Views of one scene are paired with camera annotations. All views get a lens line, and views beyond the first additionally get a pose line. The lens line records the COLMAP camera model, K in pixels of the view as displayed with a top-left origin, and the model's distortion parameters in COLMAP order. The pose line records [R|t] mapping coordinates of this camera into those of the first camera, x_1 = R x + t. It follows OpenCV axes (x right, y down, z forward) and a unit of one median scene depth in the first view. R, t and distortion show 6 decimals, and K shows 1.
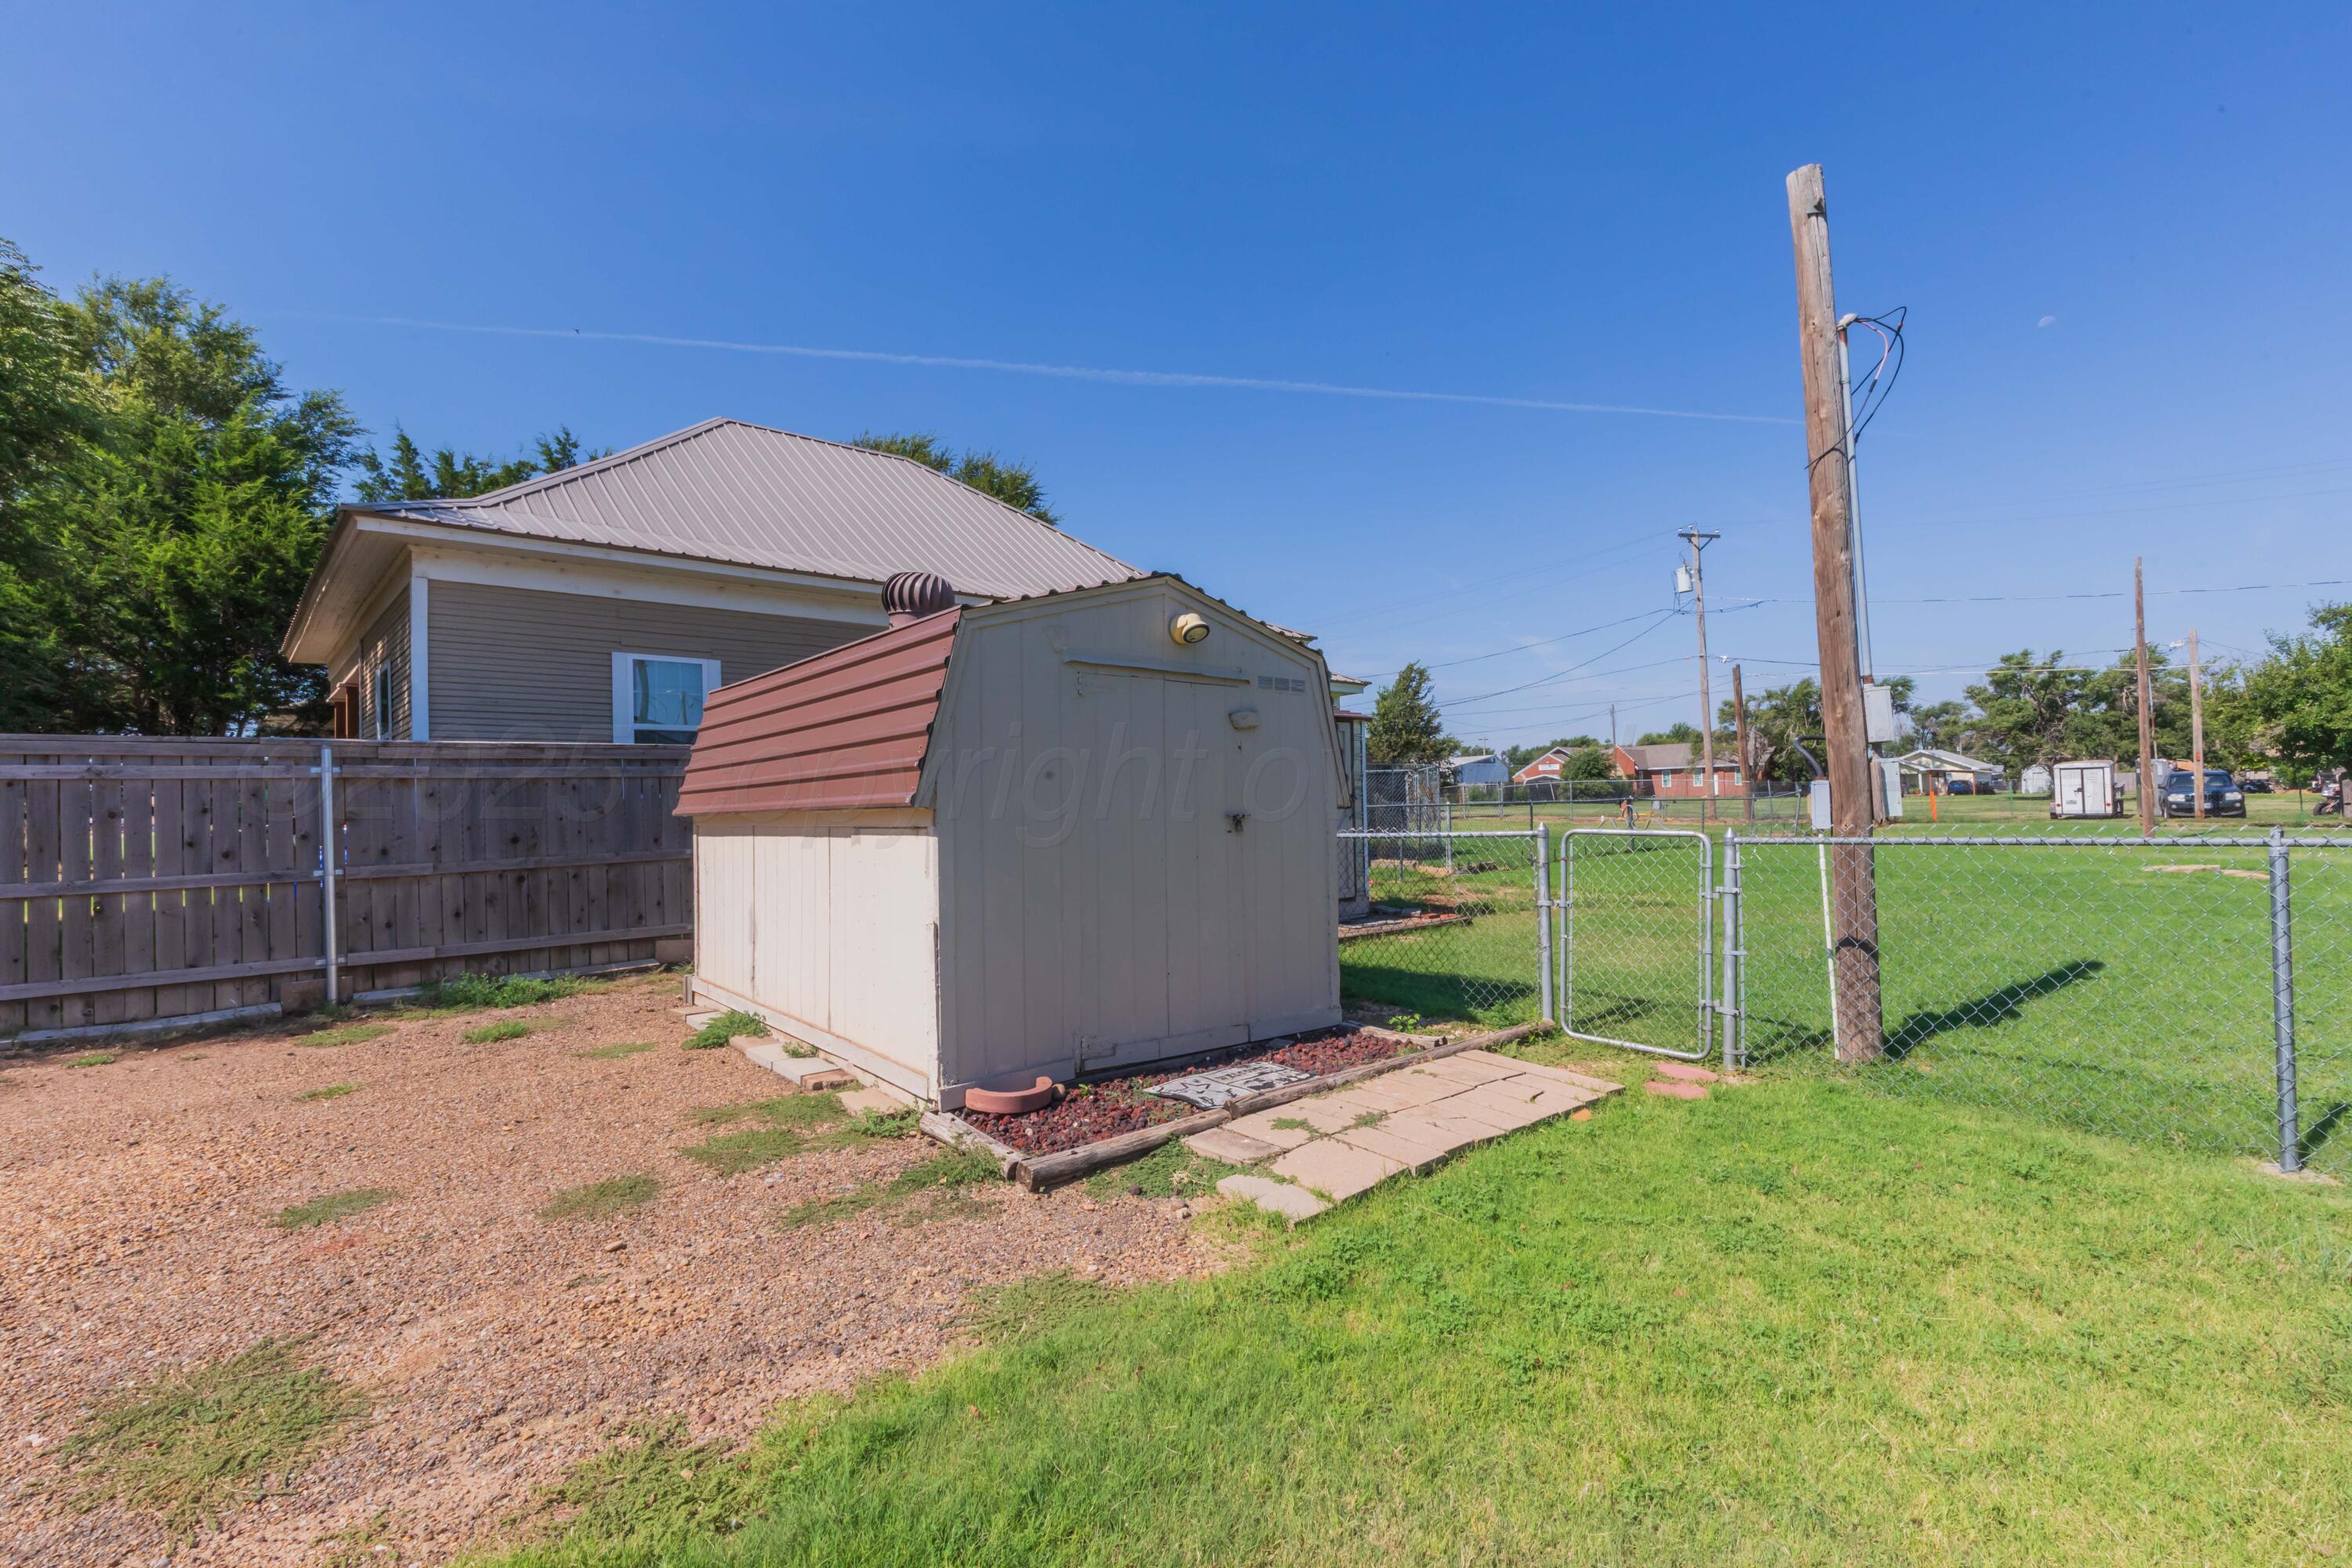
lens RADIAL K [[1072.8, 0, 1165.7], [0, 1072.8, 787.9], [0, 0, 1]] dist [0.004076, 0.000333]
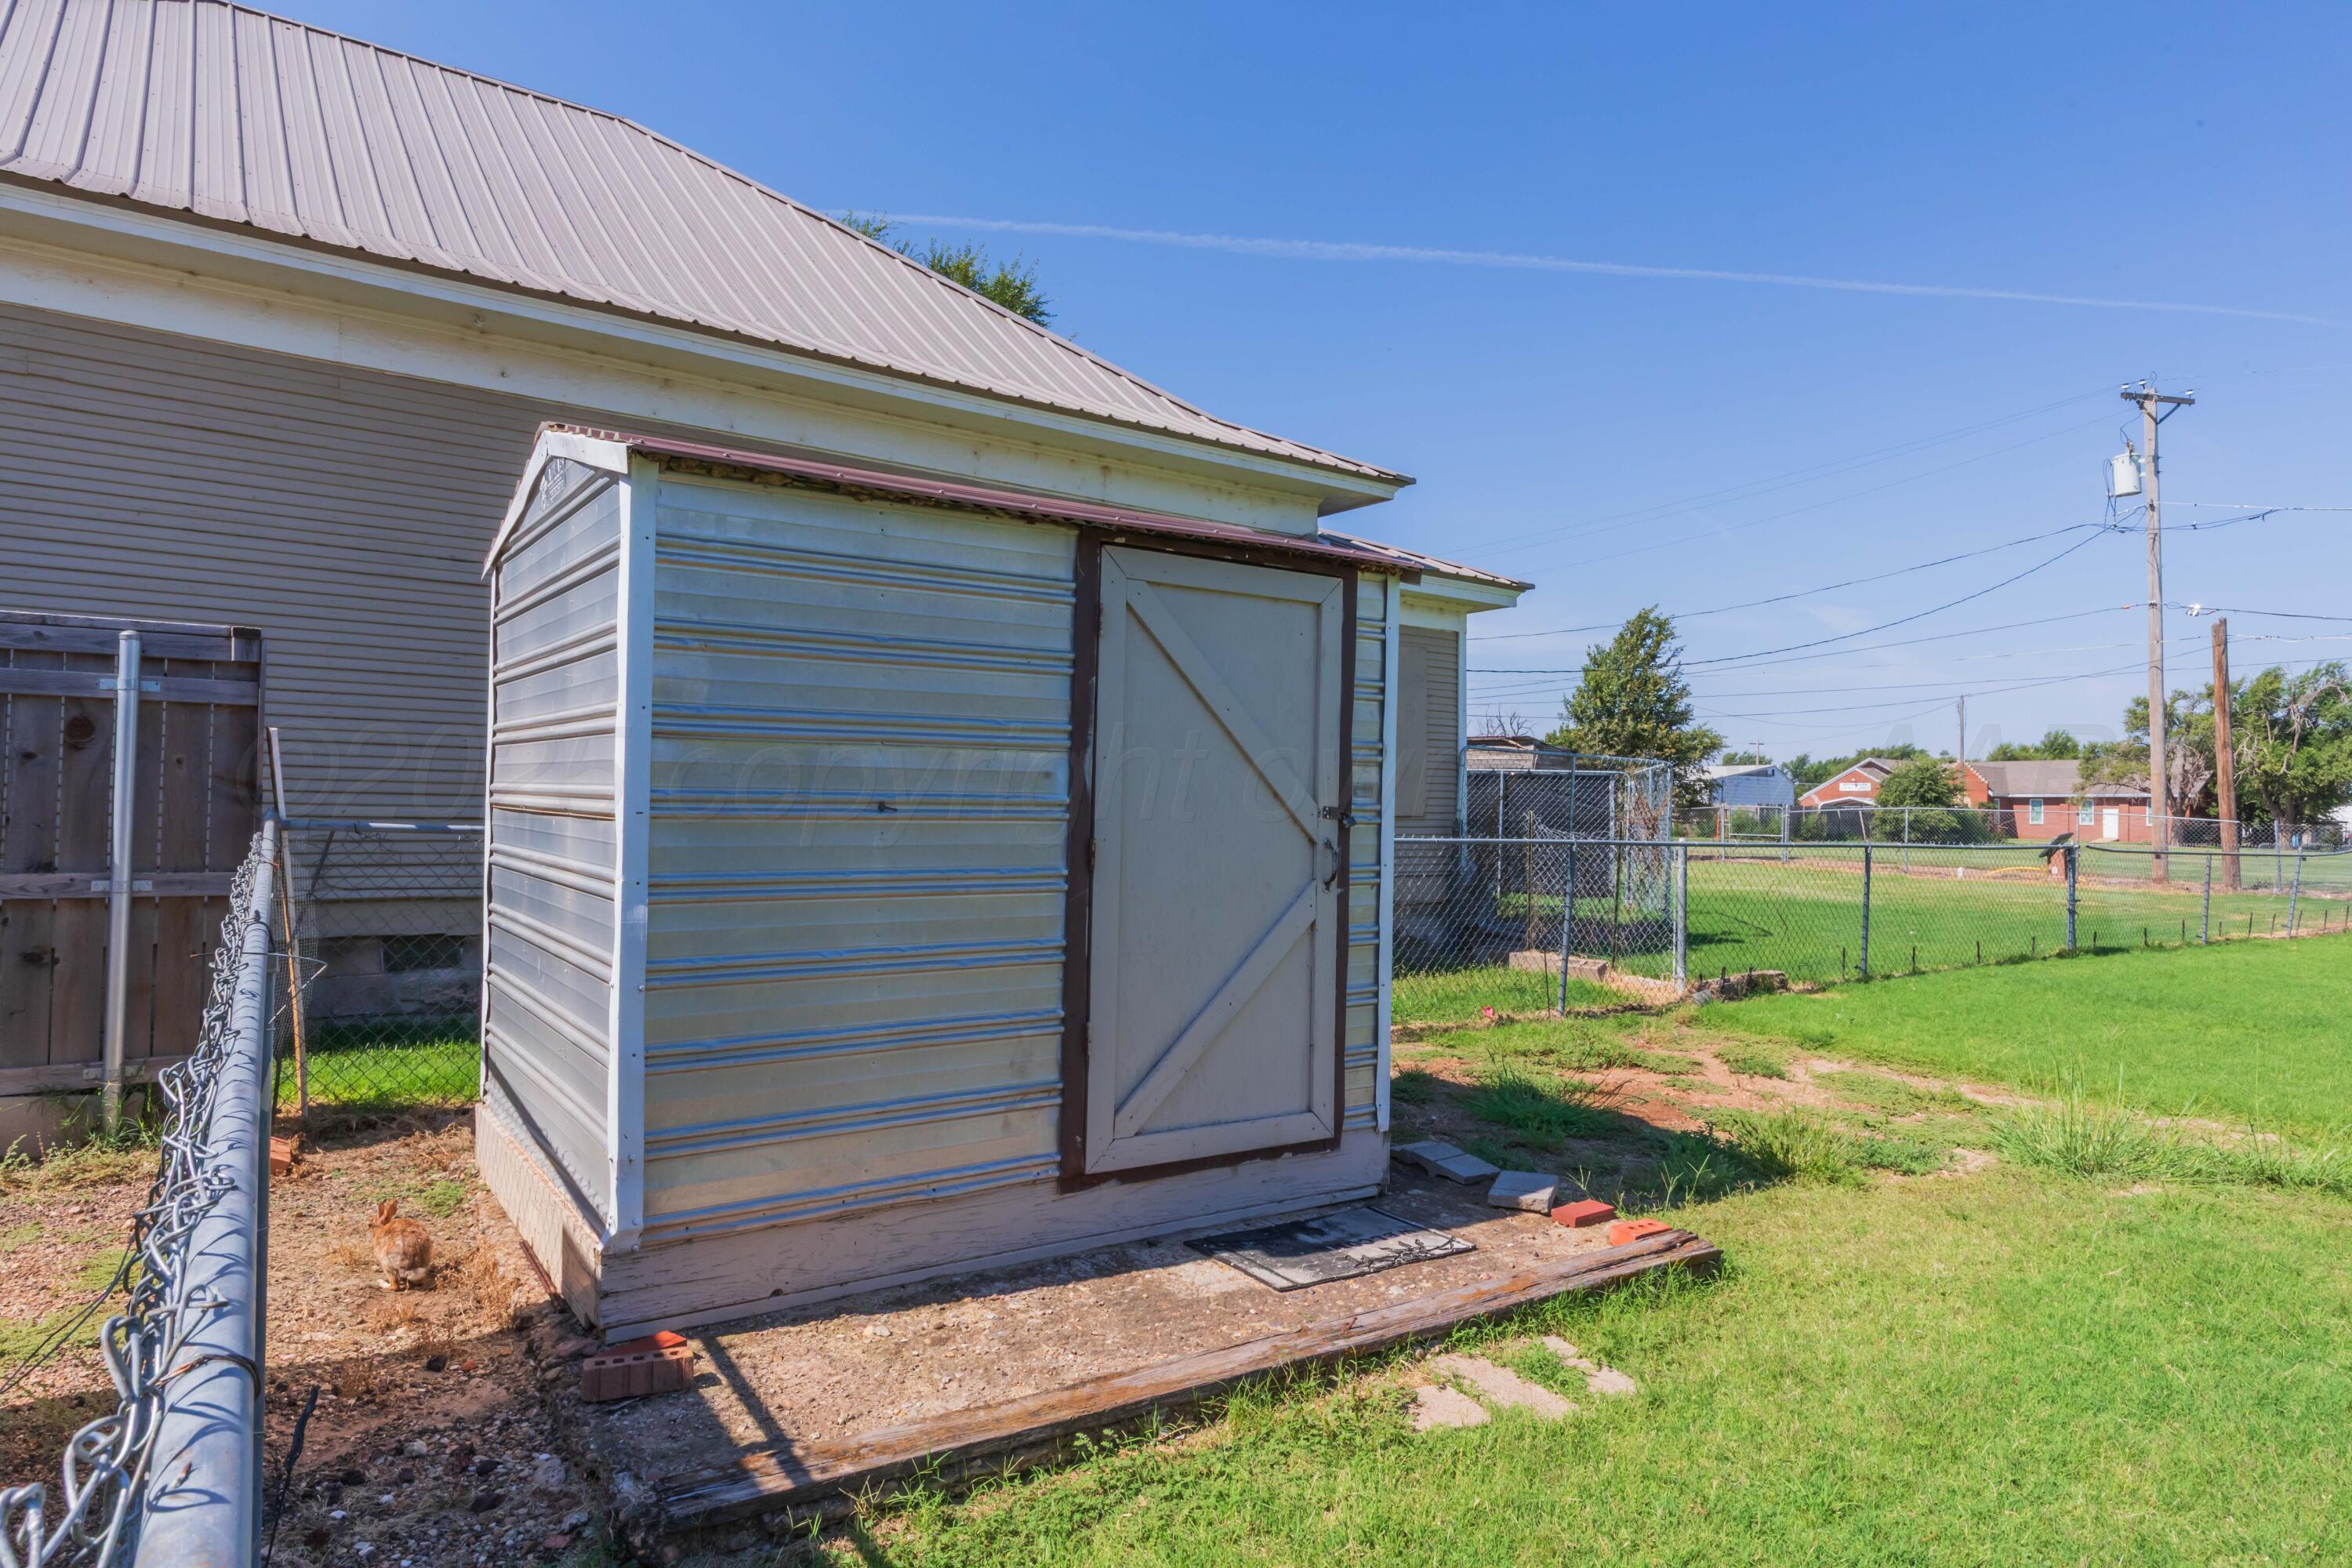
lens RADIAL K [[1365.7, 0, 1176.0], [0, 1365.7, 784.0], [0, 0, 1]] dist [0.000555, 0.001472]
pose [[0.992912, 0.041143, -0.111505, 0.029503], [-0.041856, 0.999115, -0.004065, 0.000416], [0.111239, 0.008703, 0.993756, 0.104884]]
